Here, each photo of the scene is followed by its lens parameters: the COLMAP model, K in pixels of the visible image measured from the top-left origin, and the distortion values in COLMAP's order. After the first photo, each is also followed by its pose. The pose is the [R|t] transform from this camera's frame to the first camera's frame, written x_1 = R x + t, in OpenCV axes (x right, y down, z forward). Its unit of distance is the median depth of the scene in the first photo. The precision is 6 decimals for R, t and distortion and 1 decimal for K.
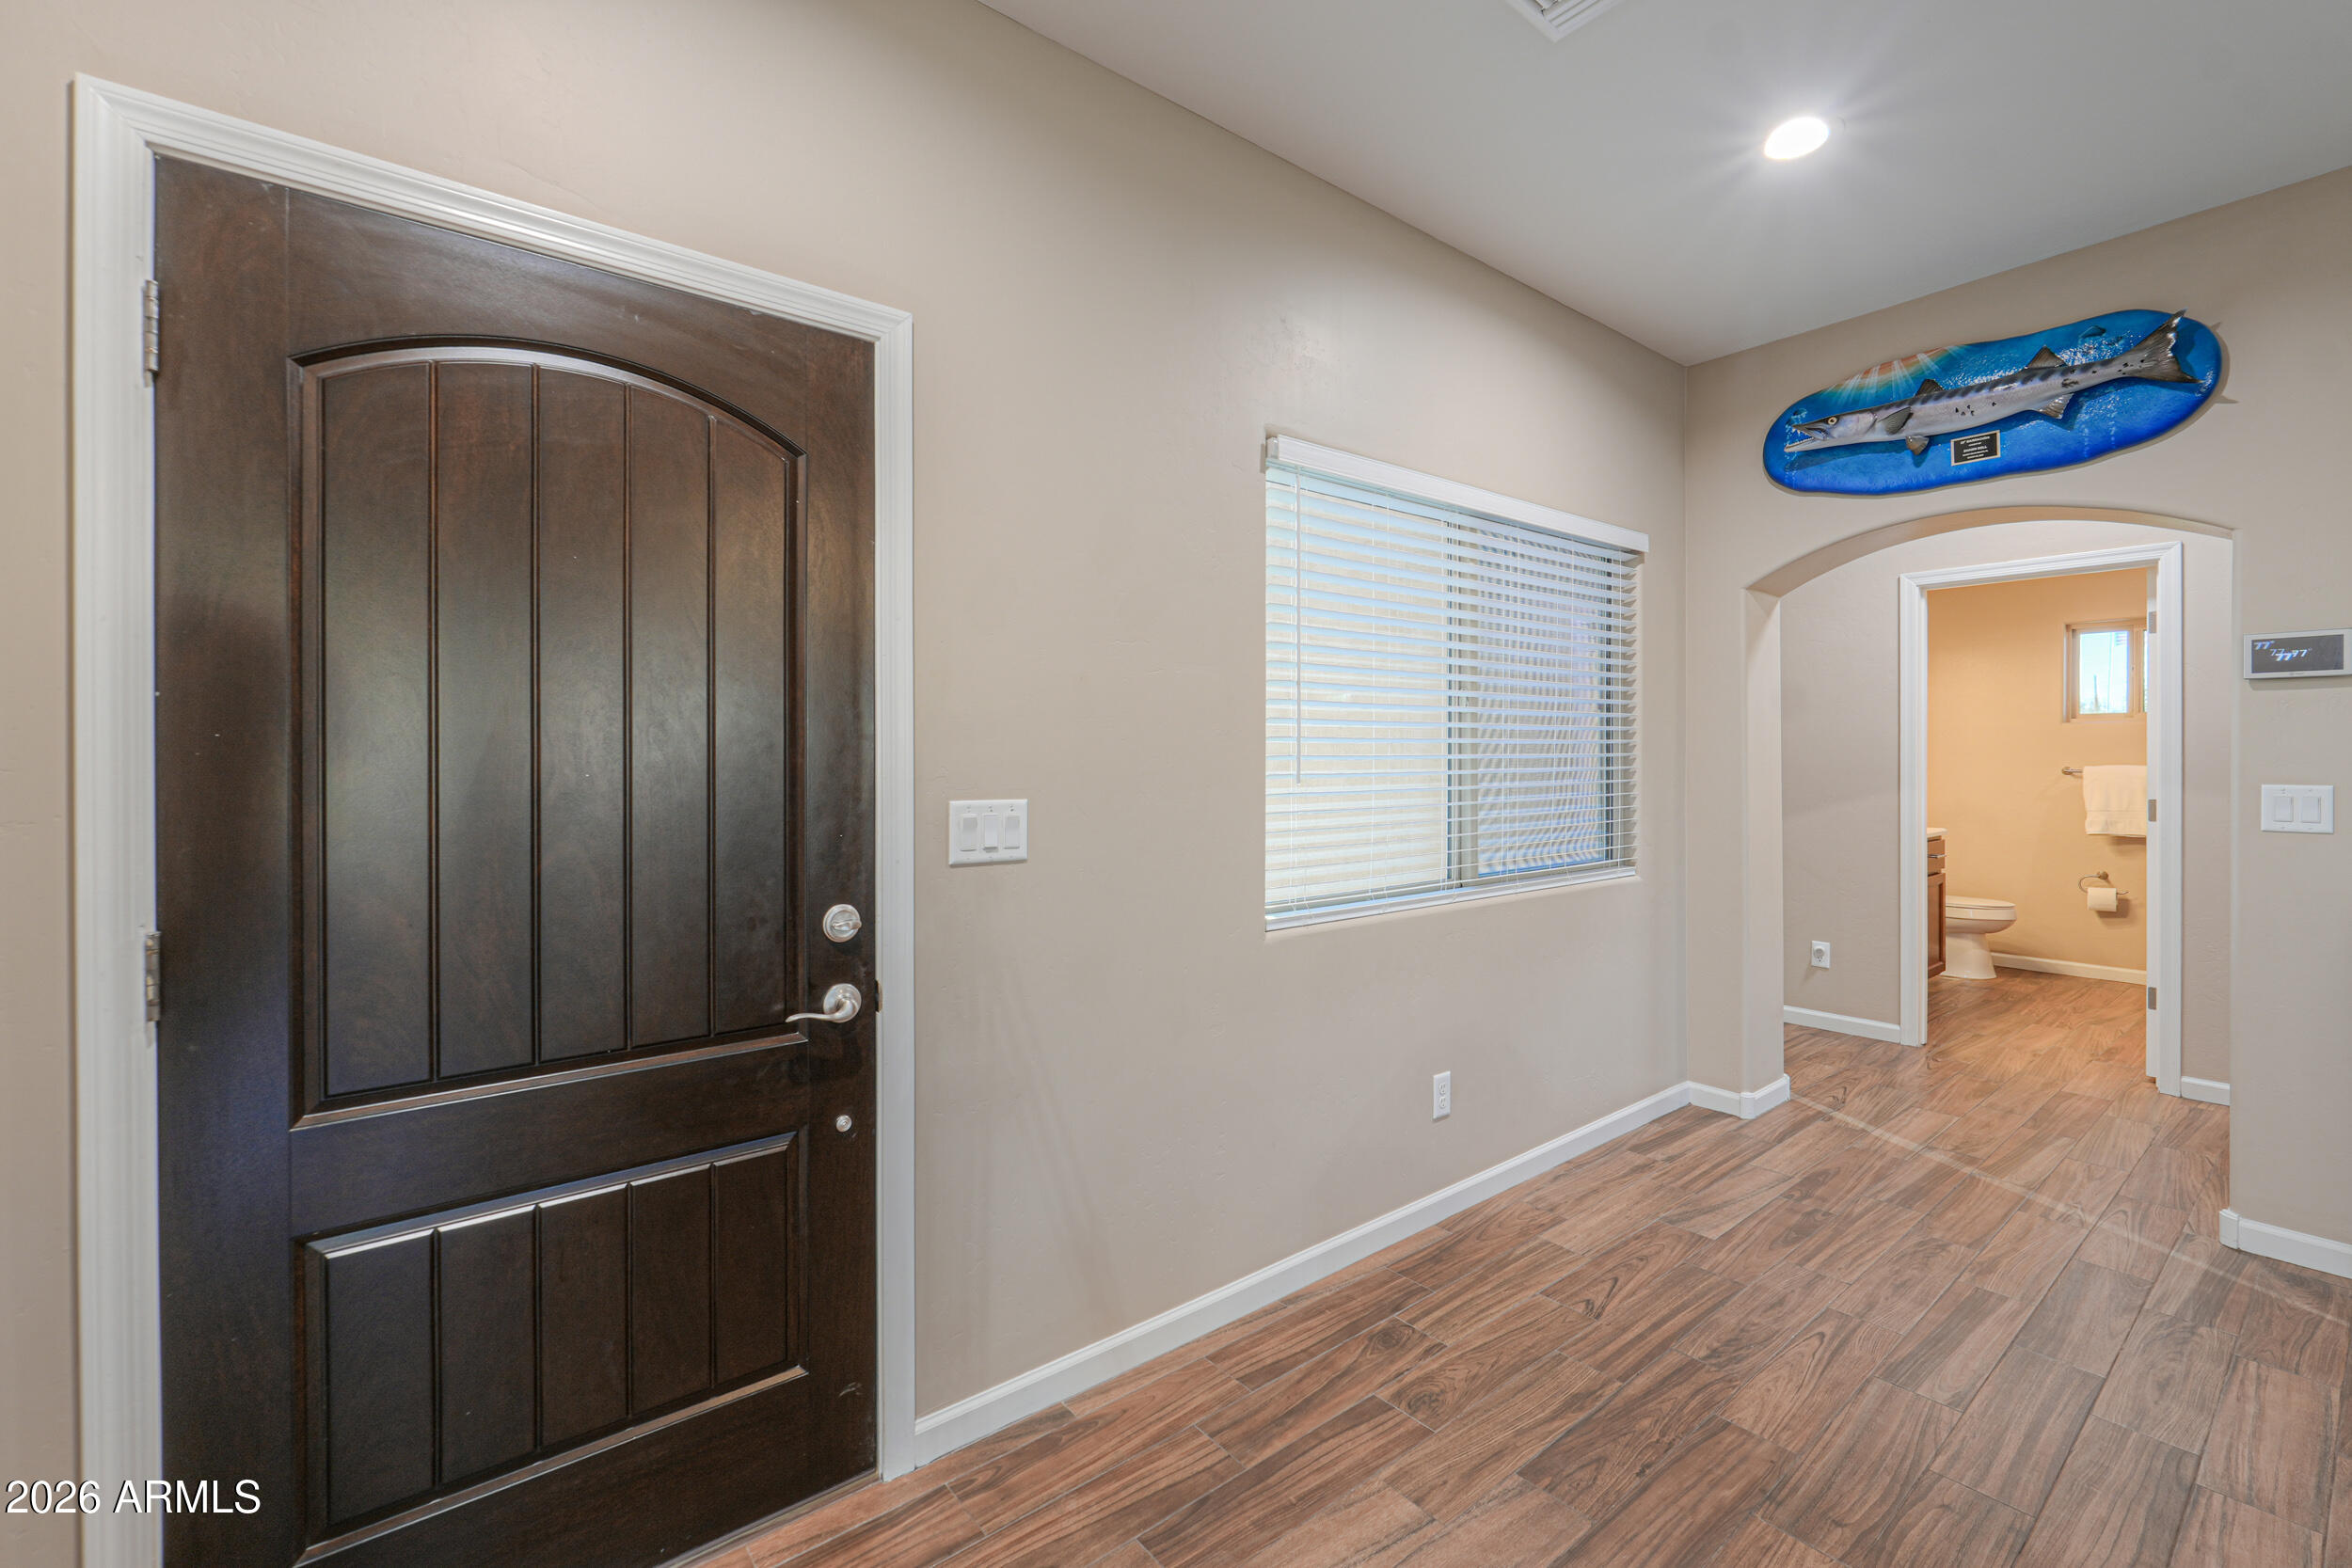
lens RADIAL K [[990.6, 0, 1174.8], [0, 990.6, 754.4], [0, 0, 1]] dist [-0.000276, 0.000076]
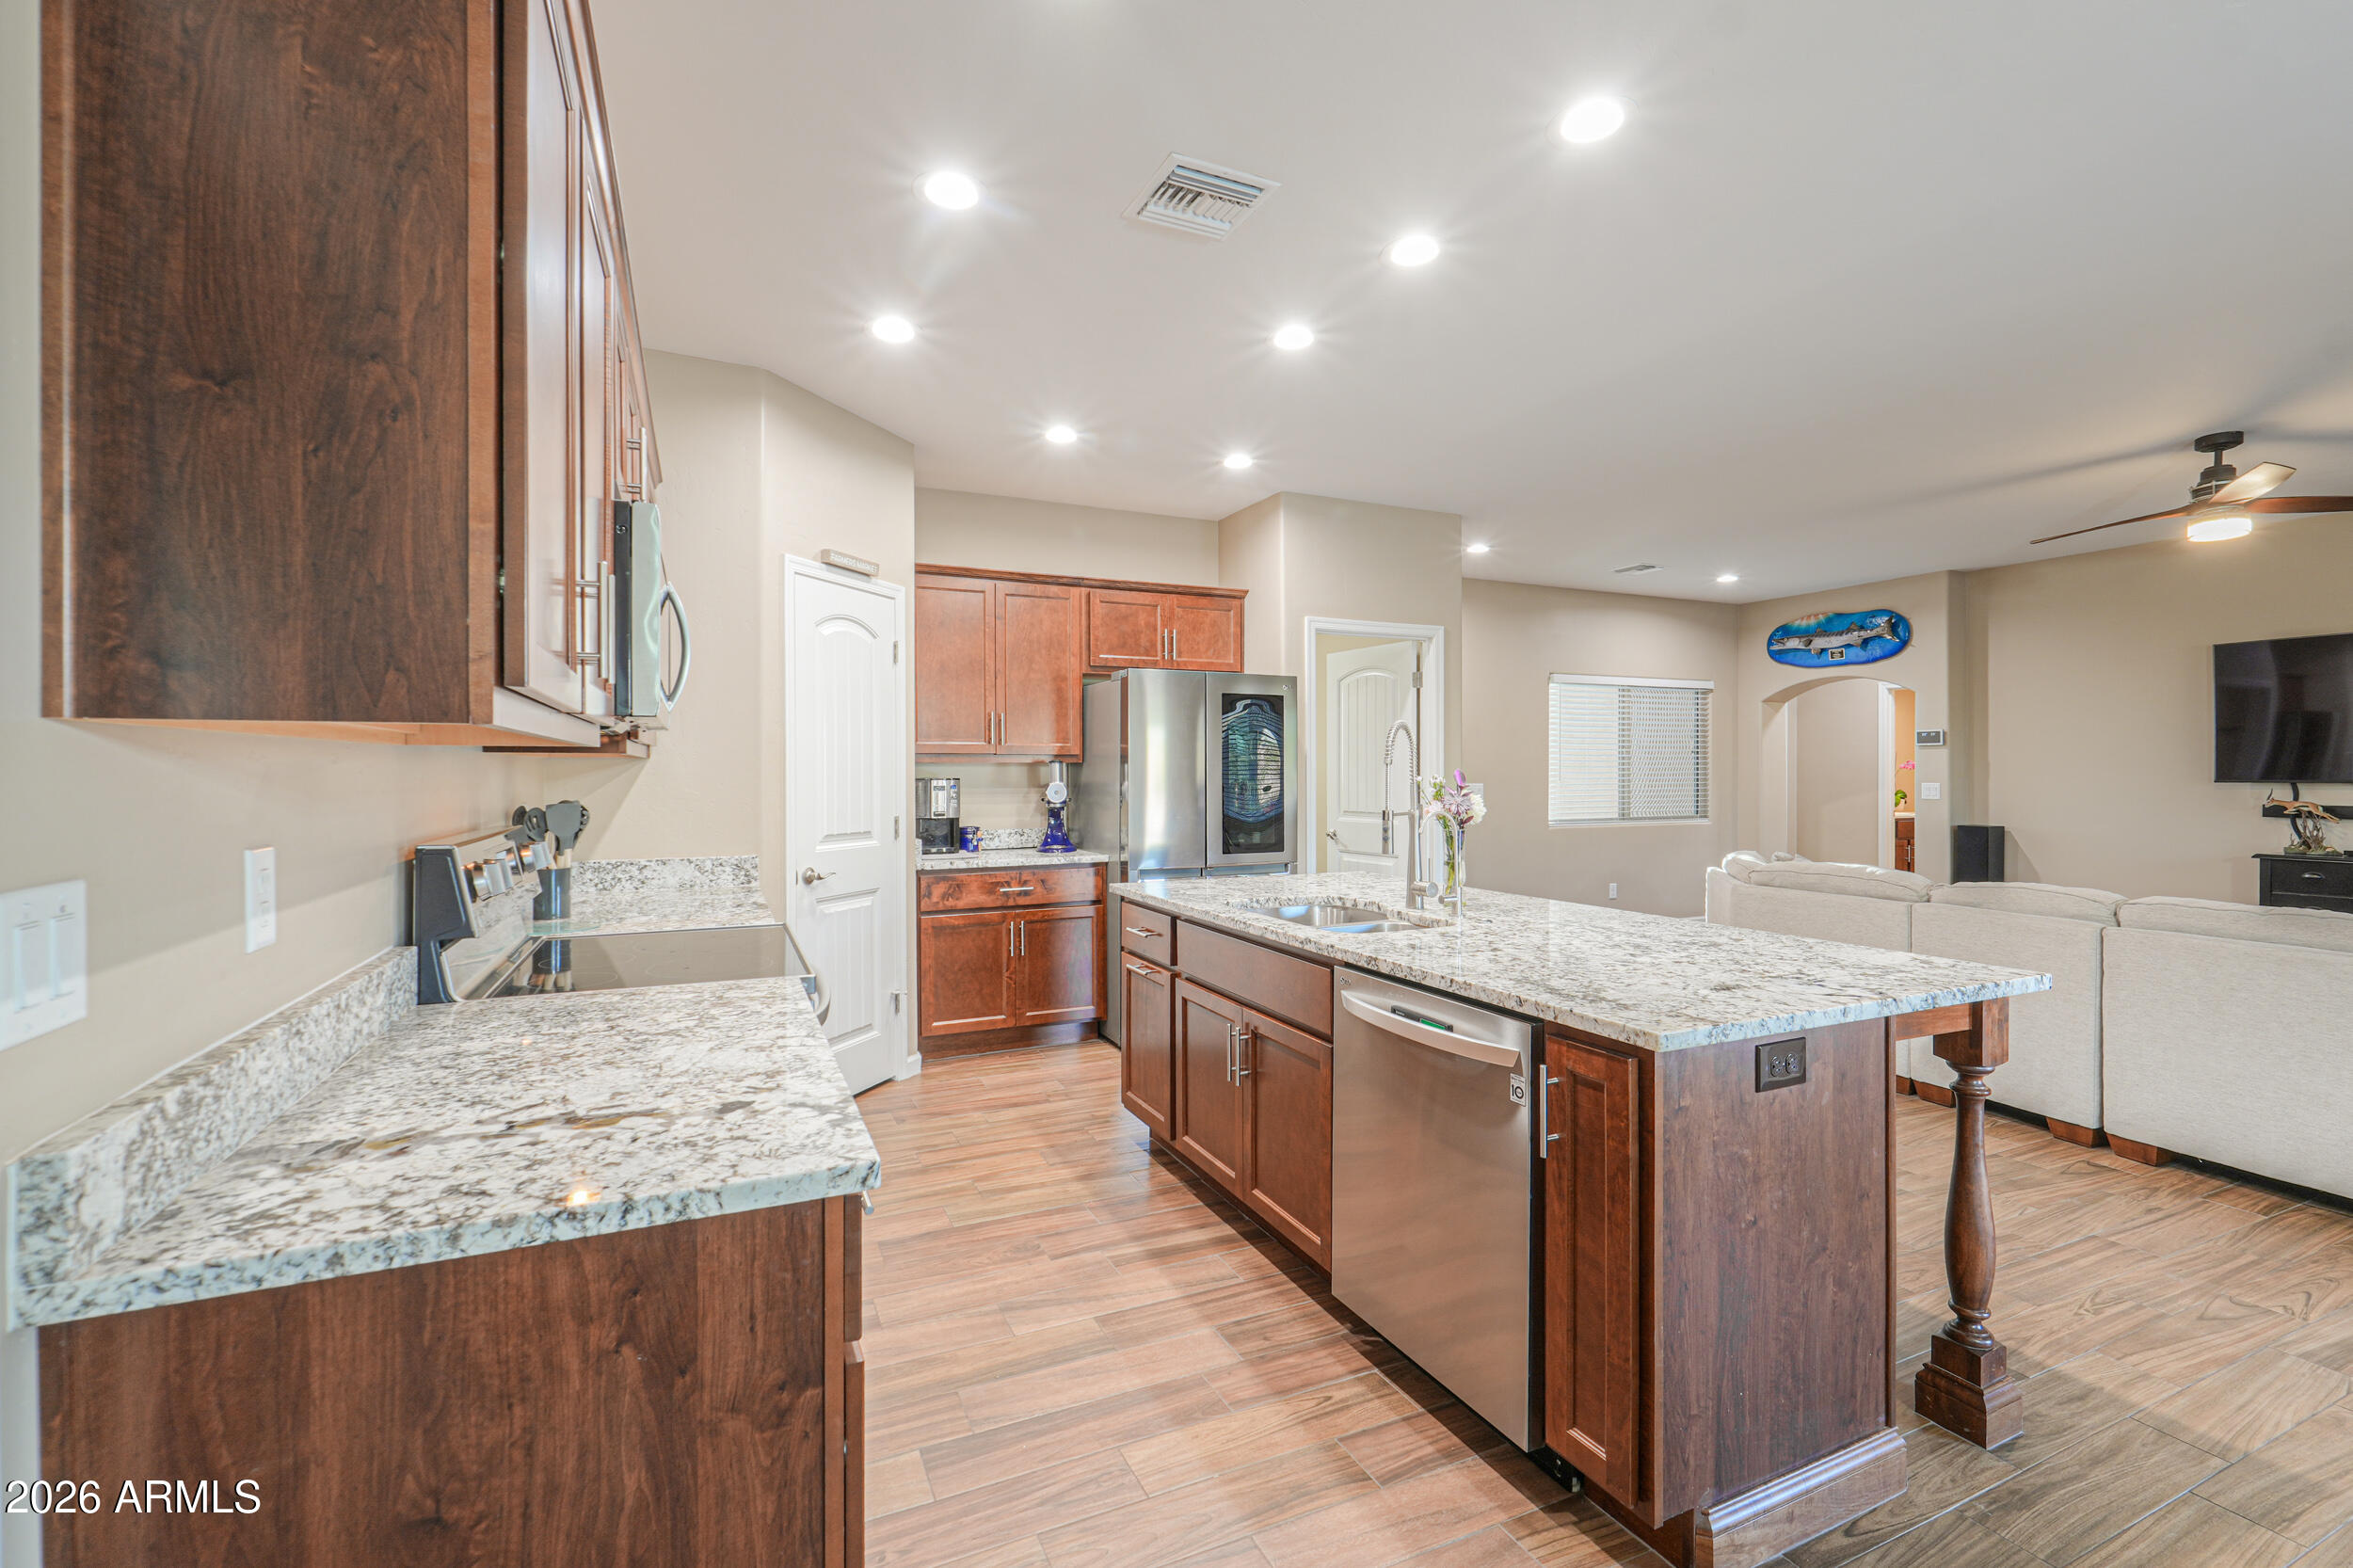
lens RADIAL K [[1019.0, 0, 1147.5], [0, 1019.0, 775.9], [0, 0, 1]] dist [-0.011069, 0.000123]
pose [[0.966811, 0.002863, -0.255478, -0.277765], [-0.001904, 0.999990, 0.004003, 0.001395], [0.255487, -0.003383, 0.966807, -2.175199]]
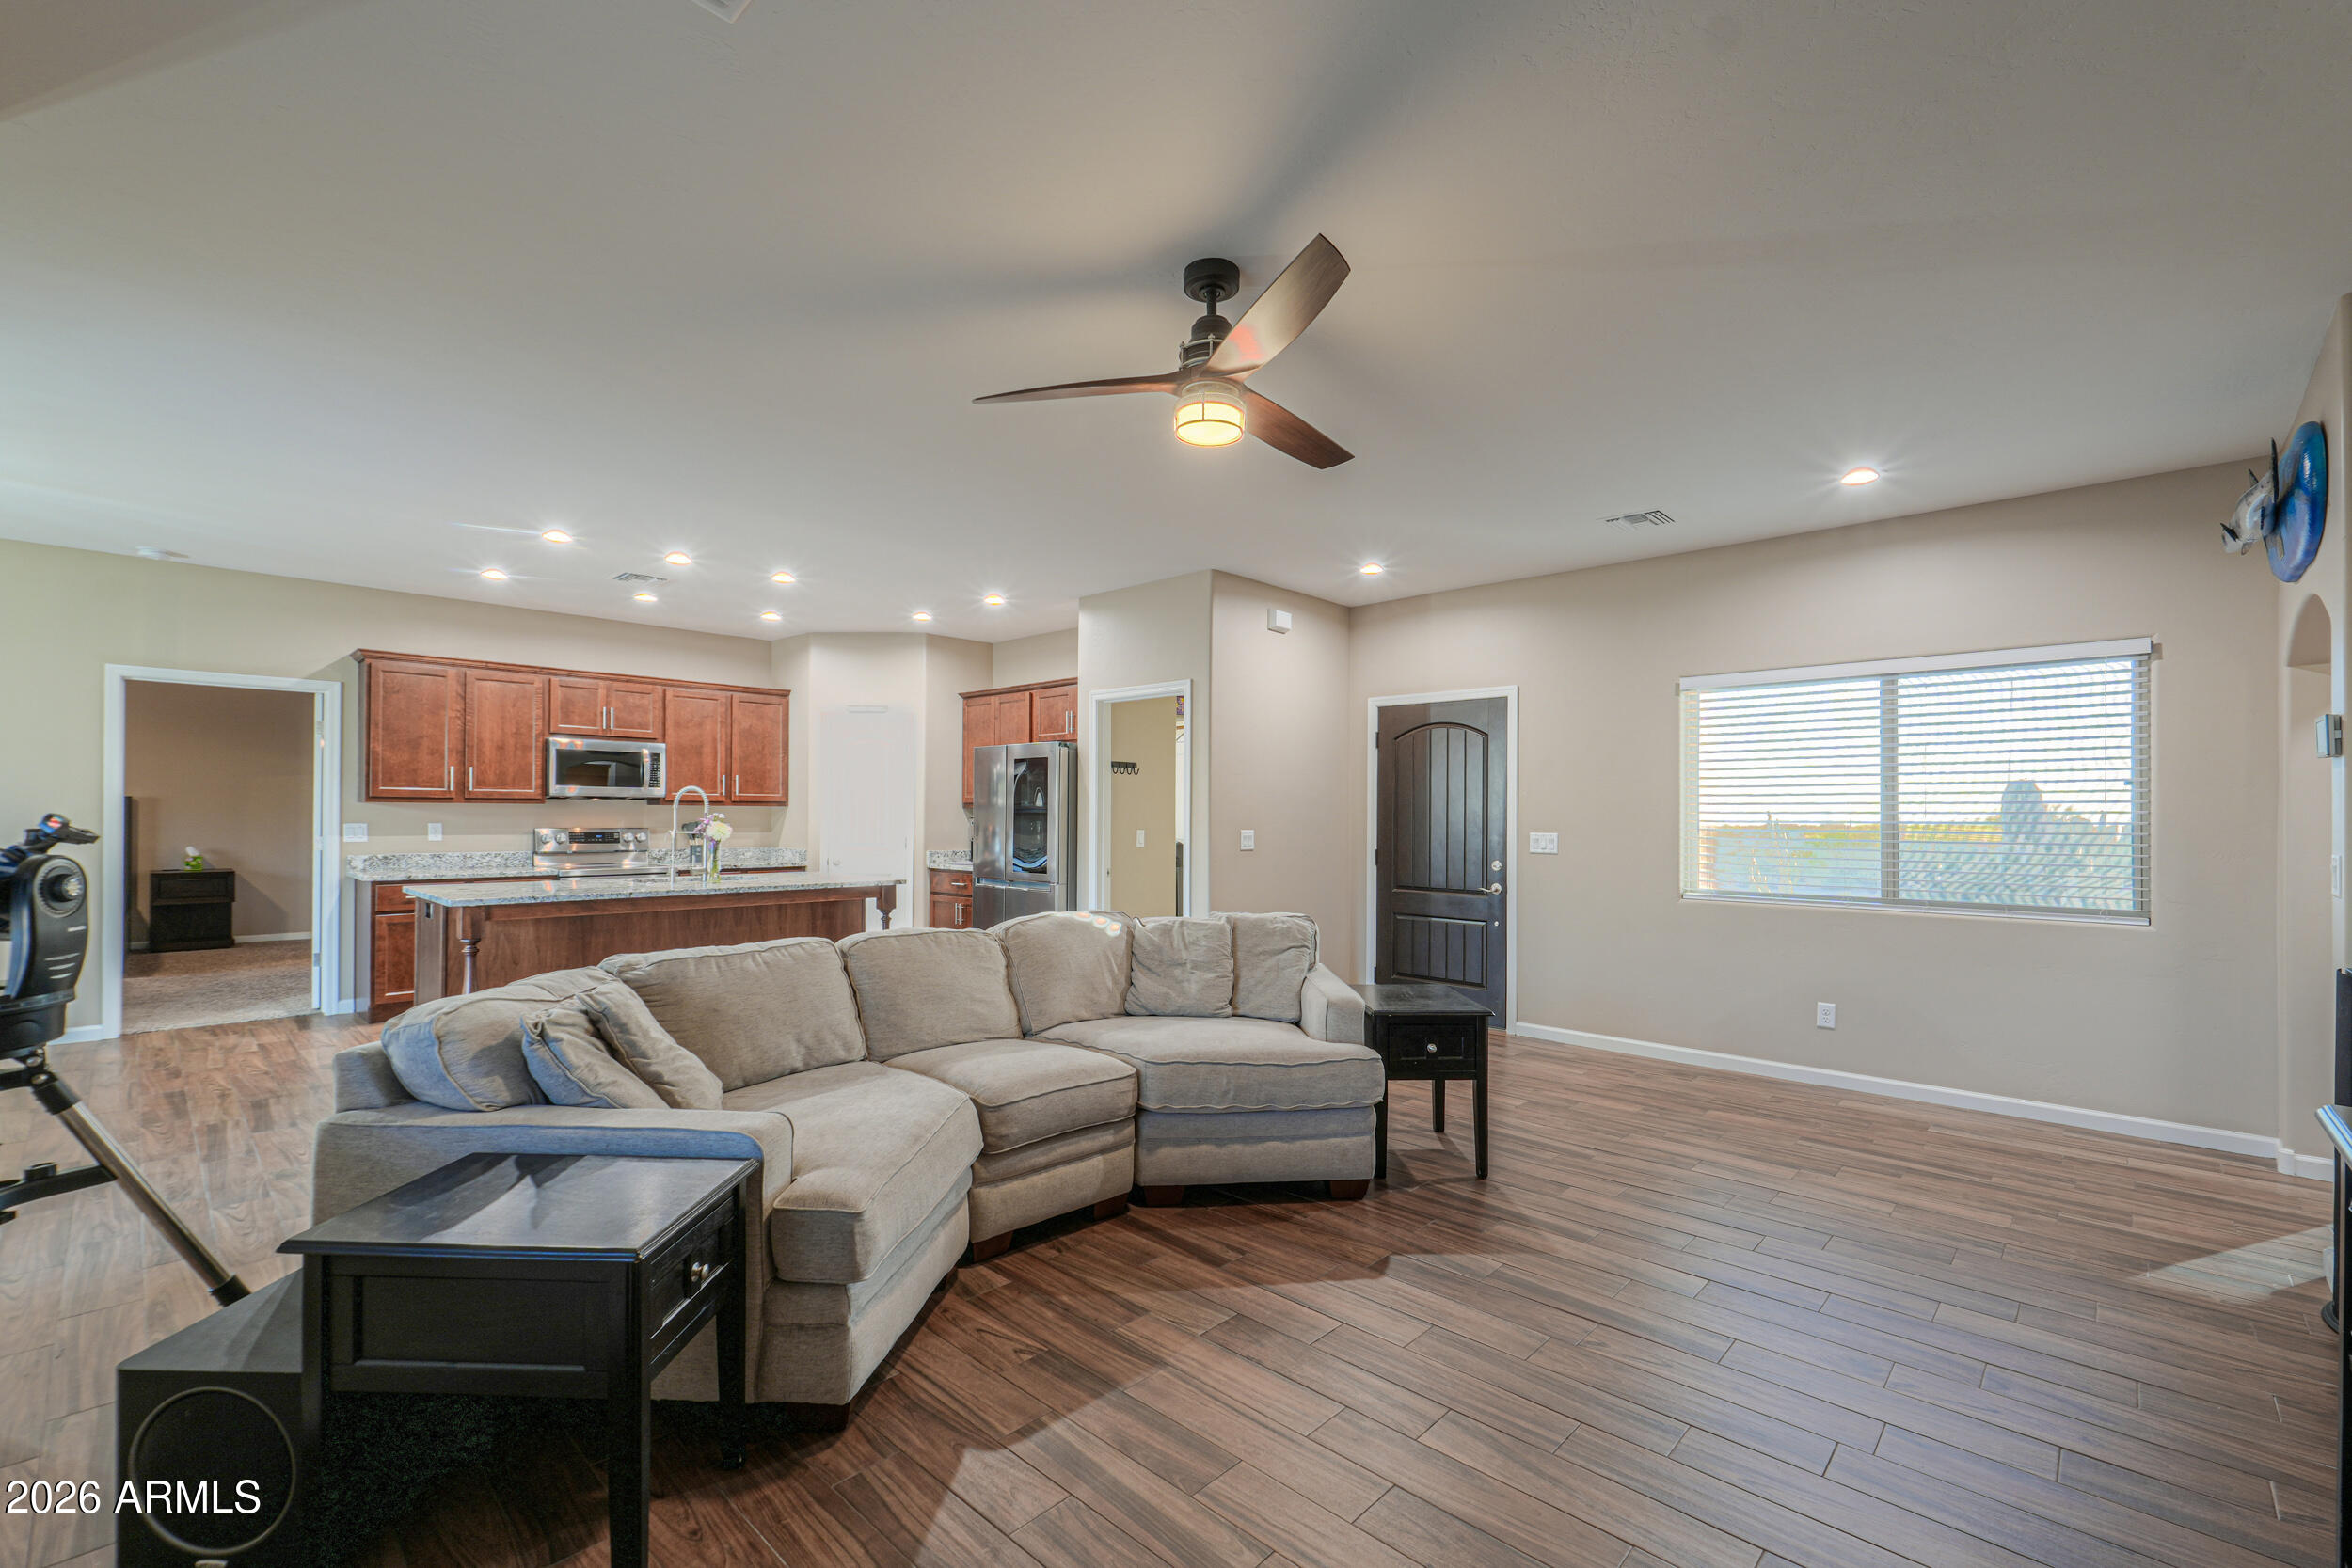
lens RADIAL K [[998.2, 0, 1147.1], [0, 998.2, 816.1], [0, 0, 1]] dist [0.003130, 0.000041]
pose [[0.119407, 0.005383, -0.992831, 1.879201], [-0.006674, 0.999967, 0.004619, -0.008357], [0.992823, 0.006075, 0.119439, -0.404140]]
